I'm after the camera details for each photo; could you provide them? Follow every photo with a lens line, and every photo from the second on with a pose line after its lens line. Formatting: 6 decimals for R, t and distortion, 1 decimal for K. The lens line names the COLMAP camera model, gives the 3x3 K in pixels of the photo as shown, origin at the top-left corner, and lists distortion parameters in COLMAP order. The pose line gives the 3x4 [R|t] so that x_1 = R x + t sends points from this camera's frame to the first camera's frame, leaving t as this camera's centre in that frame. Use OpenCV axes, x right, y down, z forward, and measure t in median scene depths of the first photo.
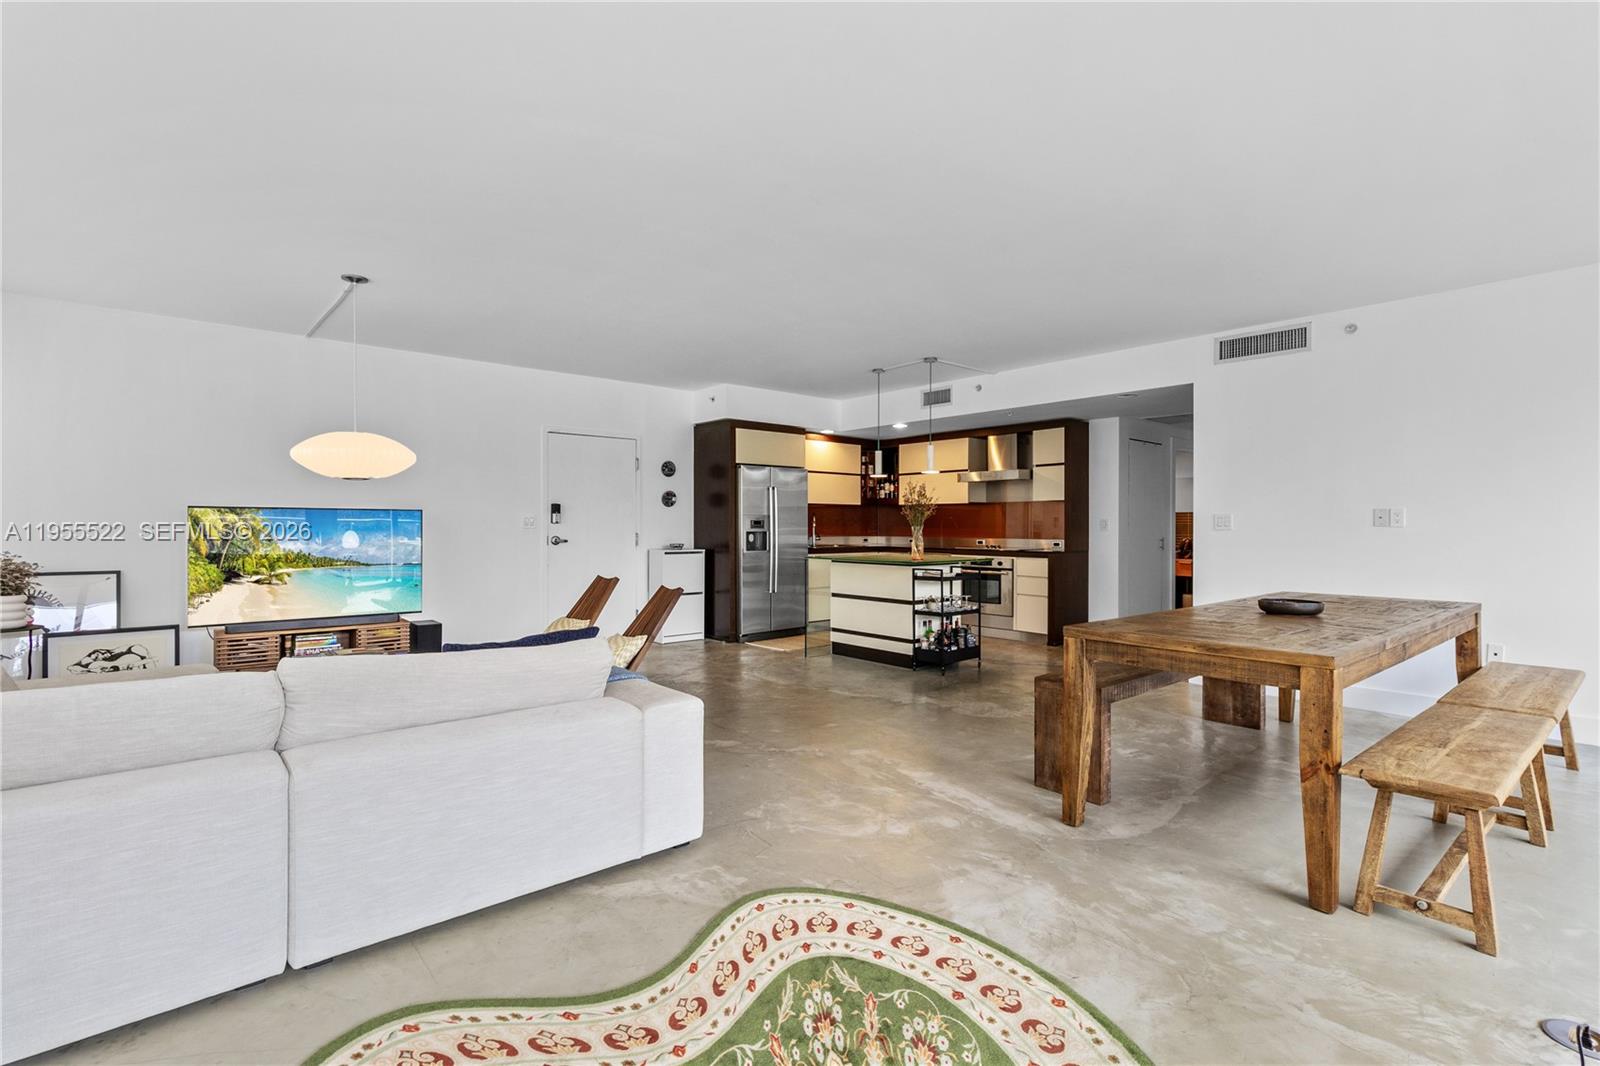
lens RADIAL K [[740.9, 0, 792.6], [0, 740.9, 532.2], [0, 0, 1]] dist [0.003474, -0.001146]
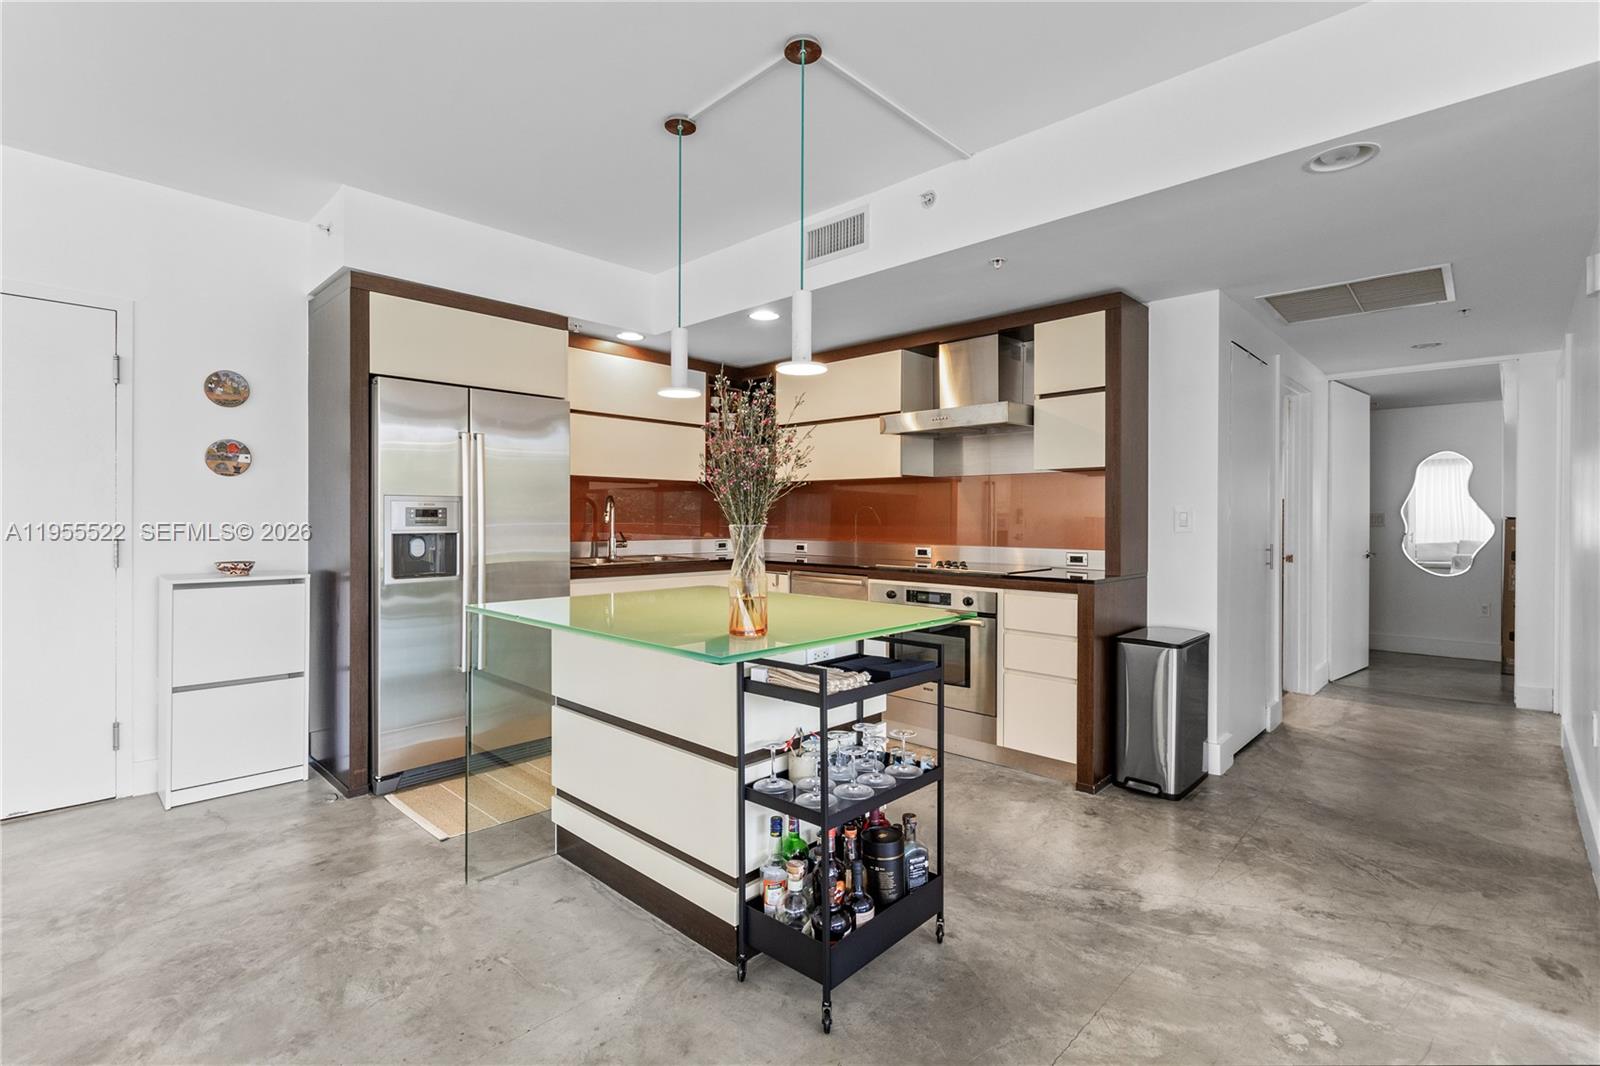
lens RADIAL K [[740.9, 0, 793.9], [0, 740.9, 520.9], [0, 0, 1]] dist [0.003474, -0.001146]
pose [[0.995104, 0.002909, 0.098786, 0.154554], [-0.002188, 0.999970, -0.007408, -0.006592], [-0.098804, 0.007156, 0.995081, 0.680555]]
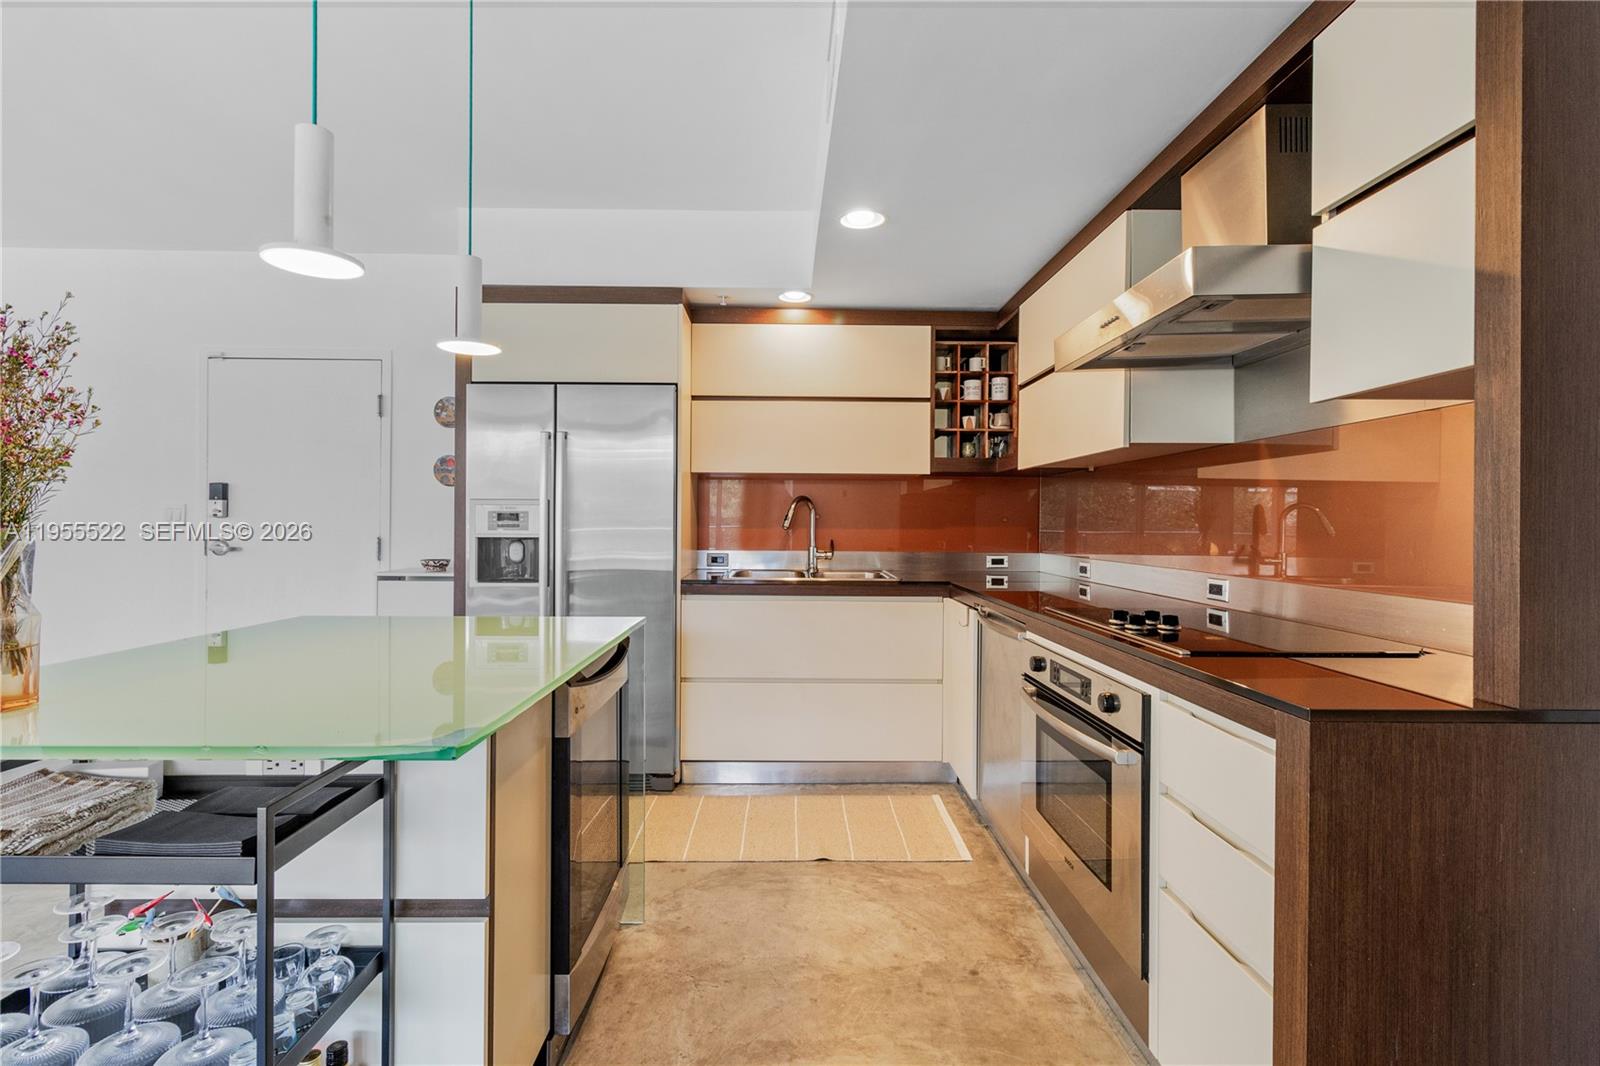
lens RADIAL K [[740.9, 0, 785.8], [0, 740.9, 525.0], [0, 0, 1]] dist [0.003474, -0.001146]
pose [[0.765392, 0.006329, -0.643533, 0.435541], [-0.013185, 0.999896, -0.005848, -0.009482], [0.643429, 0.012961, 0.765396, 0.968453]]
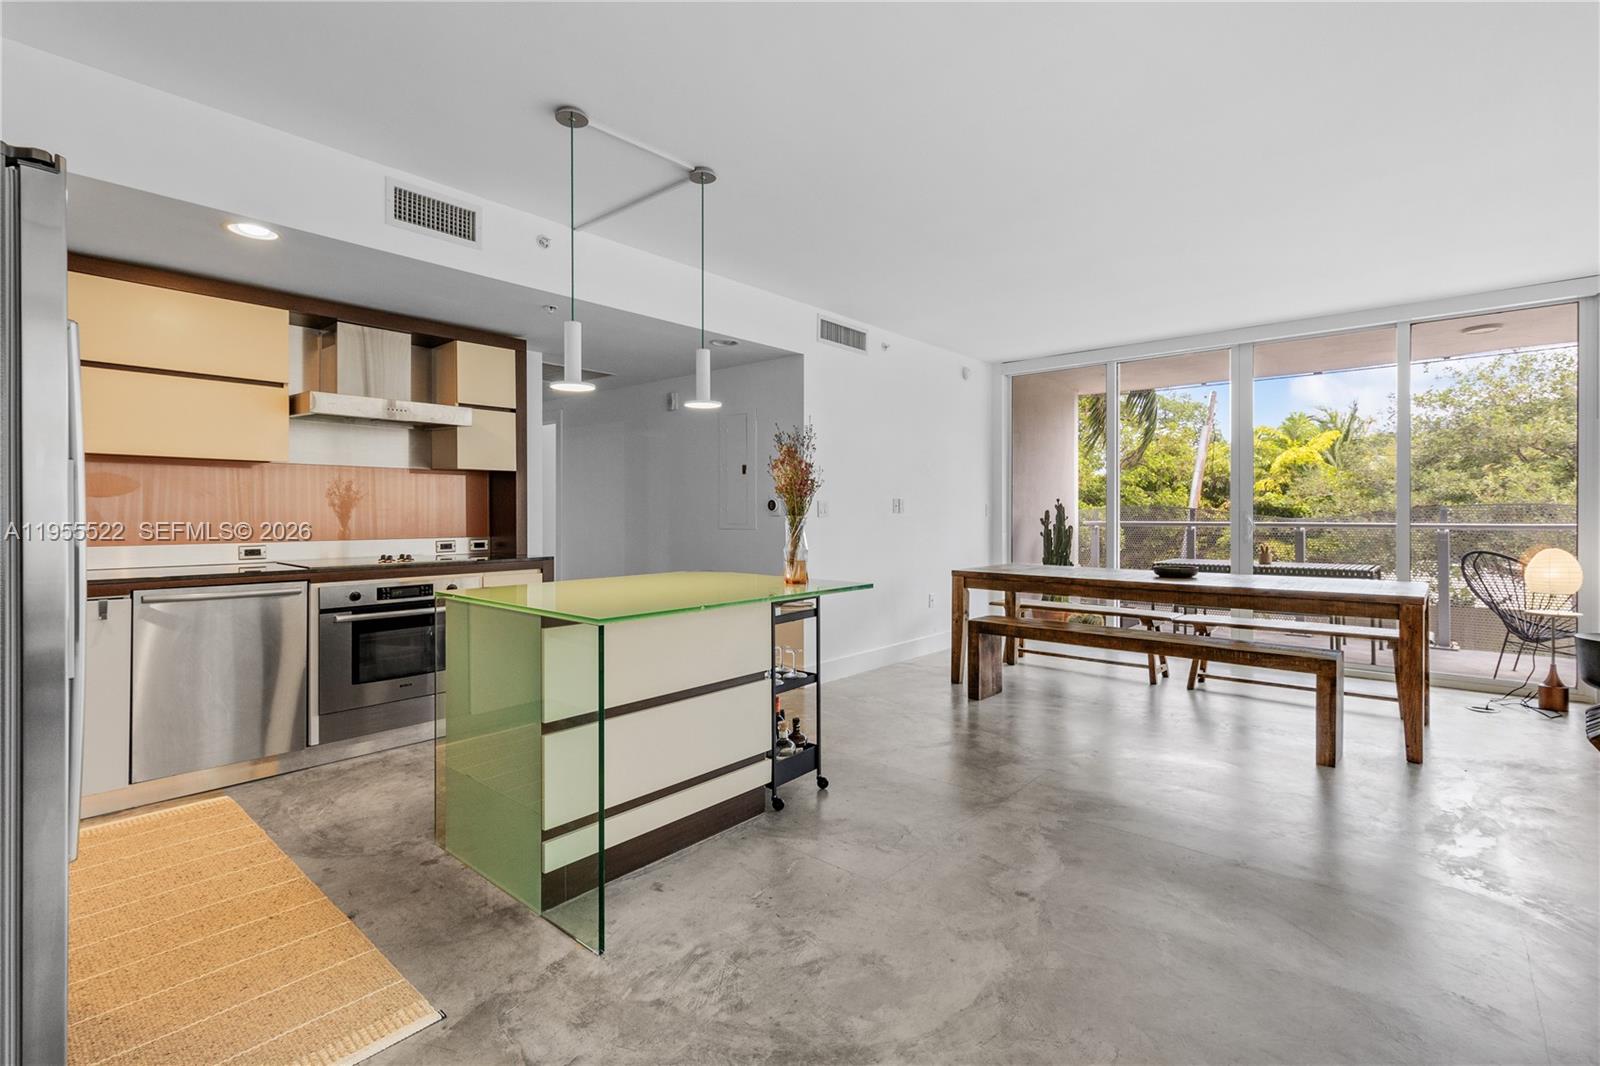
lens RADIAL K [[740.9, 0, 795.7], [0, 740.9, 516.9], [0, 0, 1]] dist [0.003474, -0.001146]
pose [[-0.152200, -0.006504, 0.988328, -0.320172], [0.010429, 0.999912, 0.008187, -0.010753], [-0.988295, 0.011553, -0.152119, 1.059517]]
